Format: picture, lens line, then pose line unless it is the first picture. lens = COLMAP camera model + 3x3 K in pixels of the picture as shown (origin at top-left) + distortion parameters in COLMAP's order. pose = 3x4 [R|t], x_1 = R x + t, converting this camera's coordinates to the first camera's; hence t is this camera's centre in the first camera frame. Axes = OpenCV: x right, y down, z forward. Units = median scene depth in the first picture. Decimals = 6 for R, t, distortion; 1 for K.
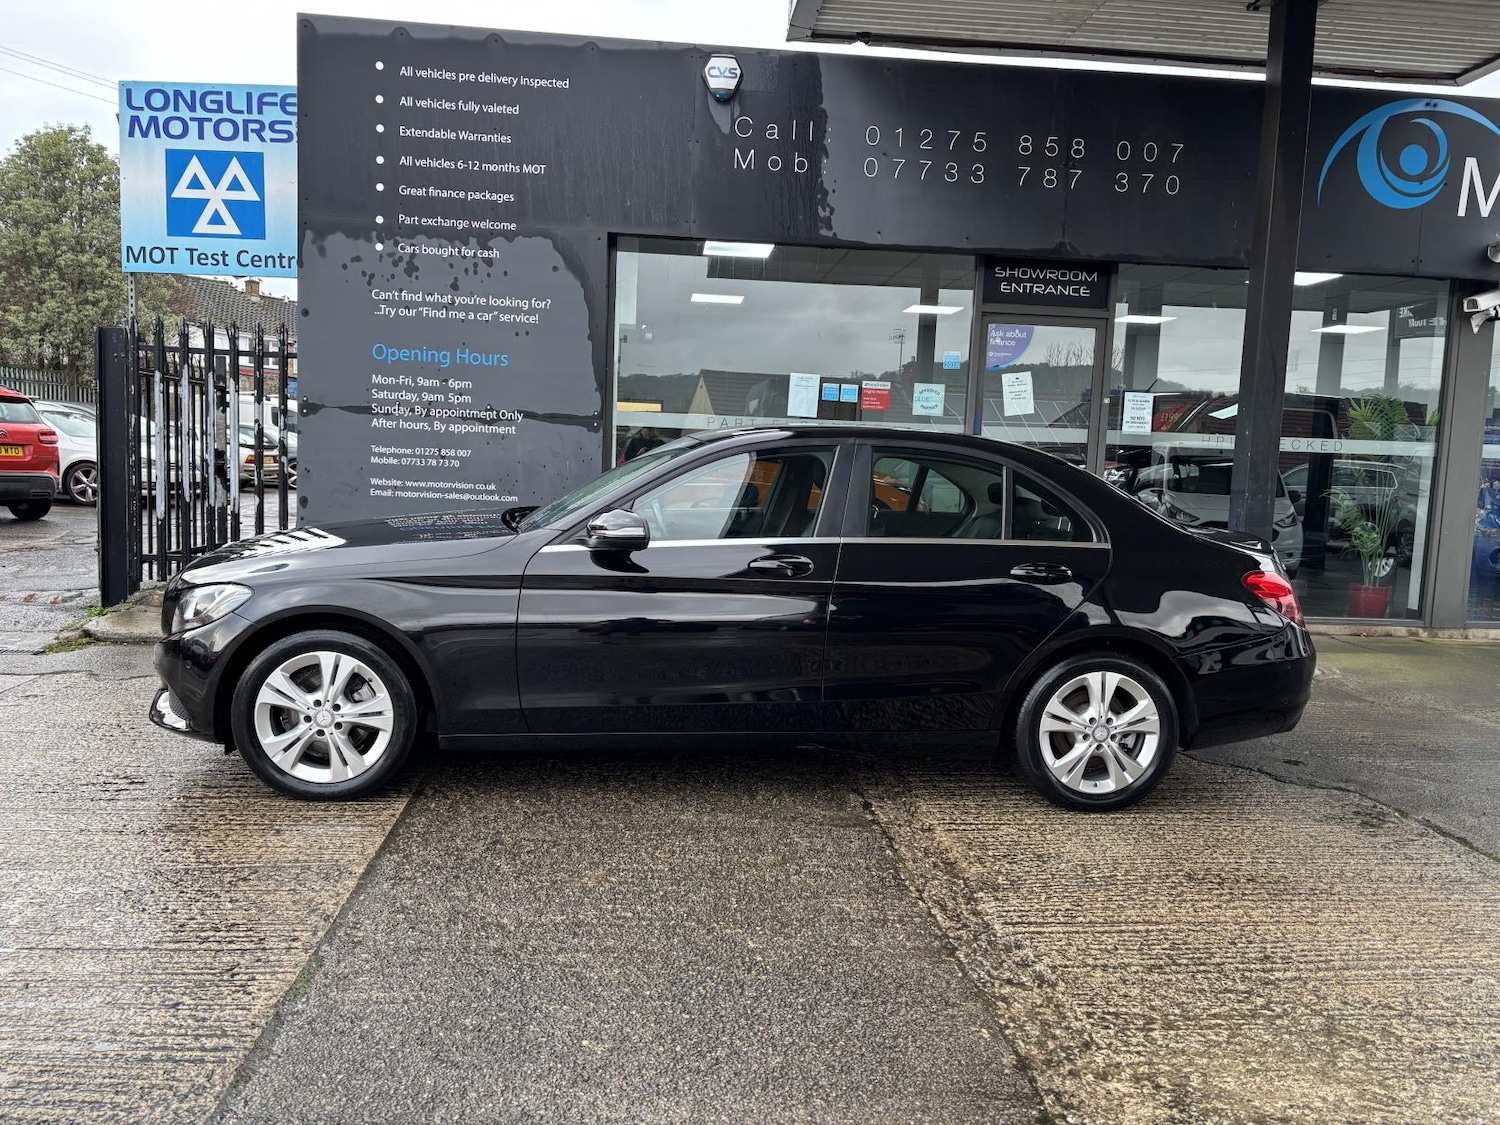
lens RADIAL K [[1124.2, 0, 753.7], [0, 1124.2, 590.4], [0, 0, 1]] dist [0.040927, -0.051418]
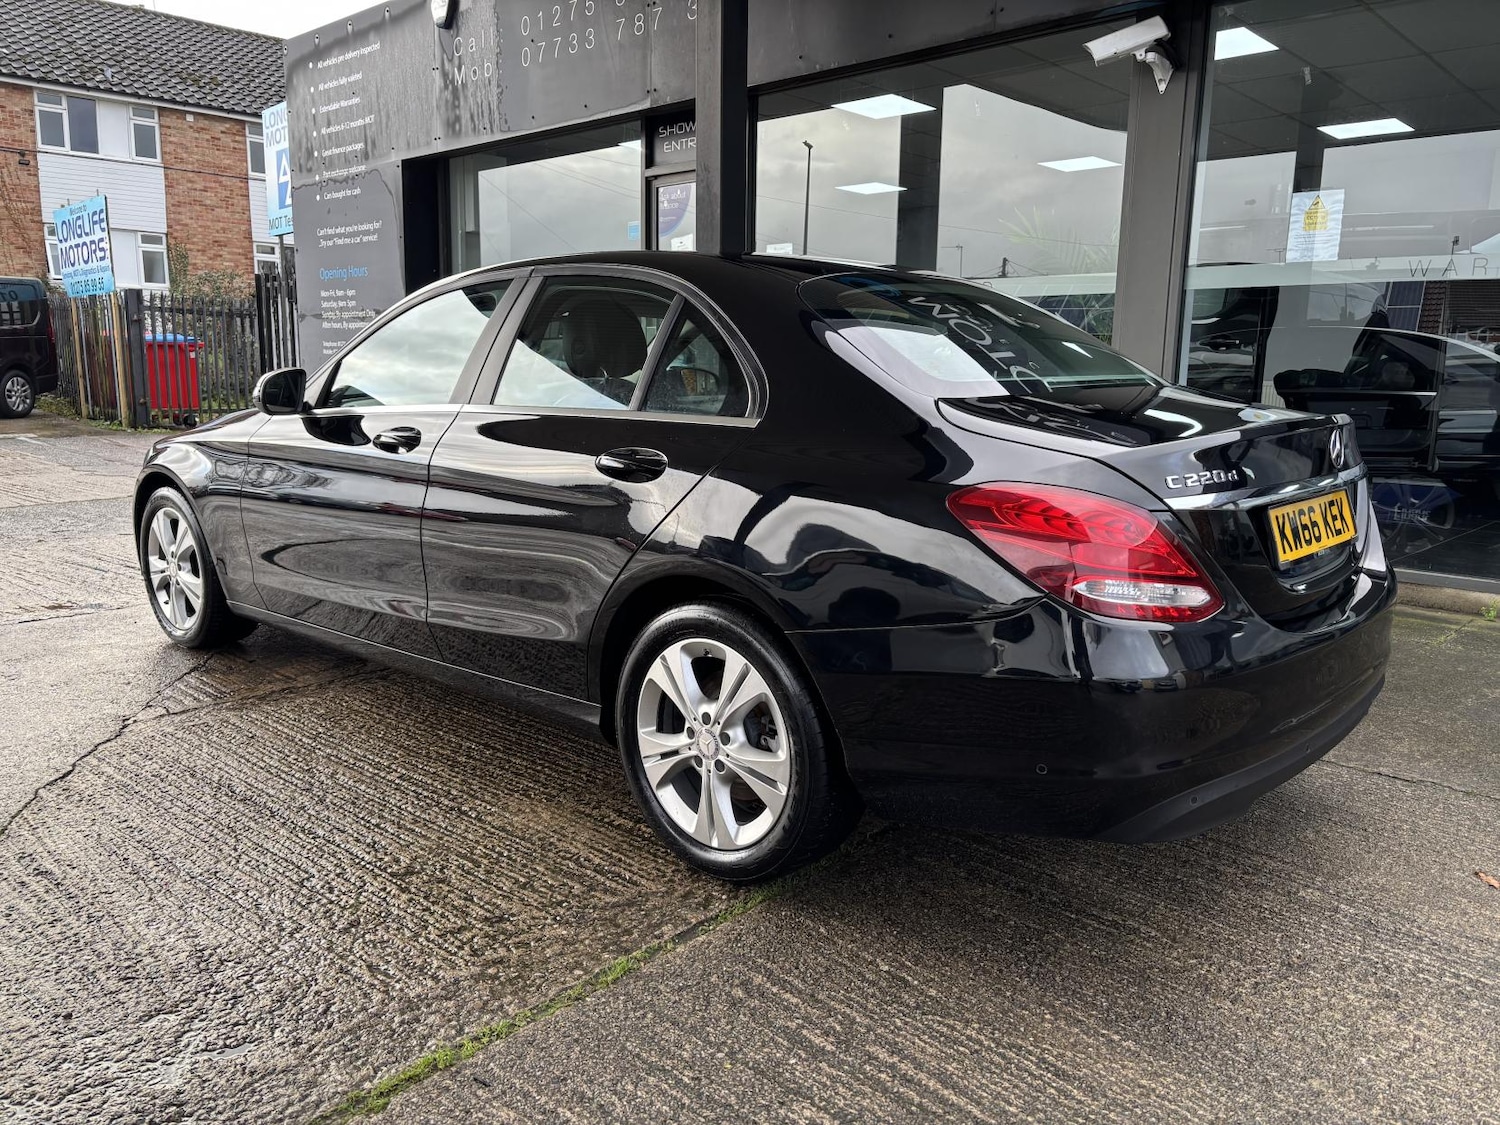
lens RADIAL K [[1124.3, 0, 750.0], [0, 1124.3, 562.5], [0, 0, 1]] dist [0.046923, -0.048688]
pose [[0.671817, 0.099941, -0.733944, 1.091369], [-0.066160, 0.994992, 0.074928, 0.005310], [0.737757, -0.001780, 0.675064, 0.440187]]
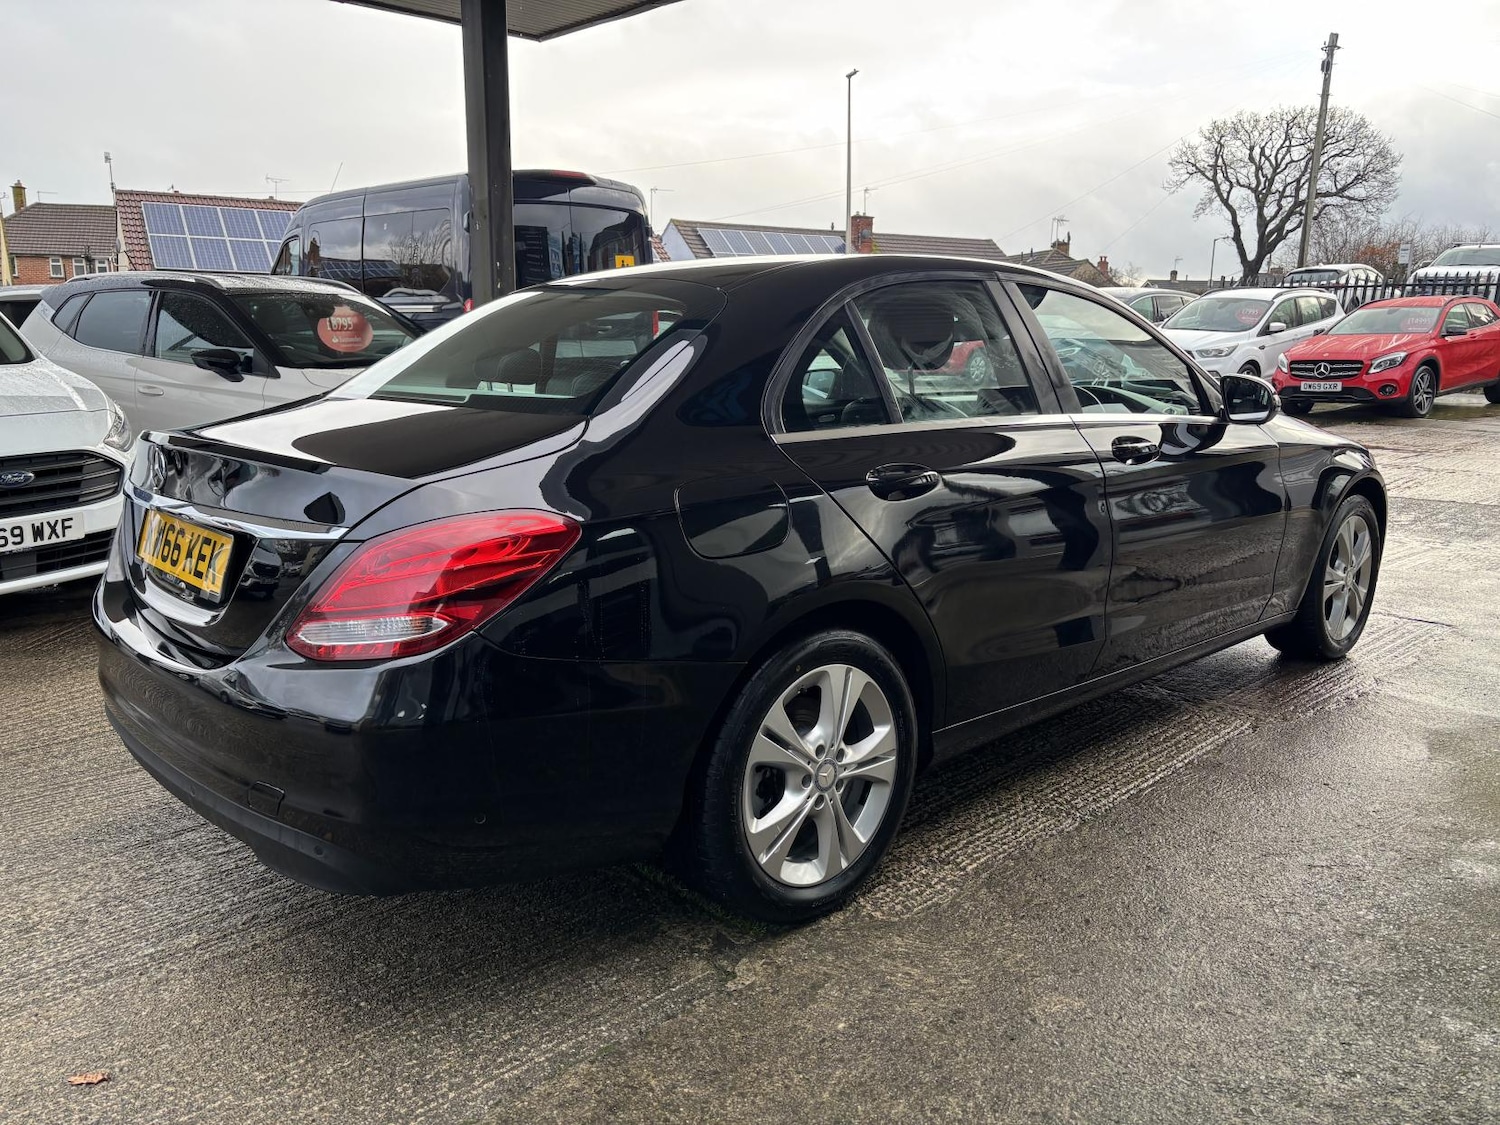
lens RADIAL K [[1170.1, 0, 750.0], [0, 1170.1, 562.5], [0, 0, 1]] dist [0.028436, -0.032104]
pose [[-0.780270, 0.080805, -0.620201, 1.036218], [-0.106568, 0.959942, 0.259141, -0.088875], [0.616297, 0.268294, -0.740403, 1.124828]]
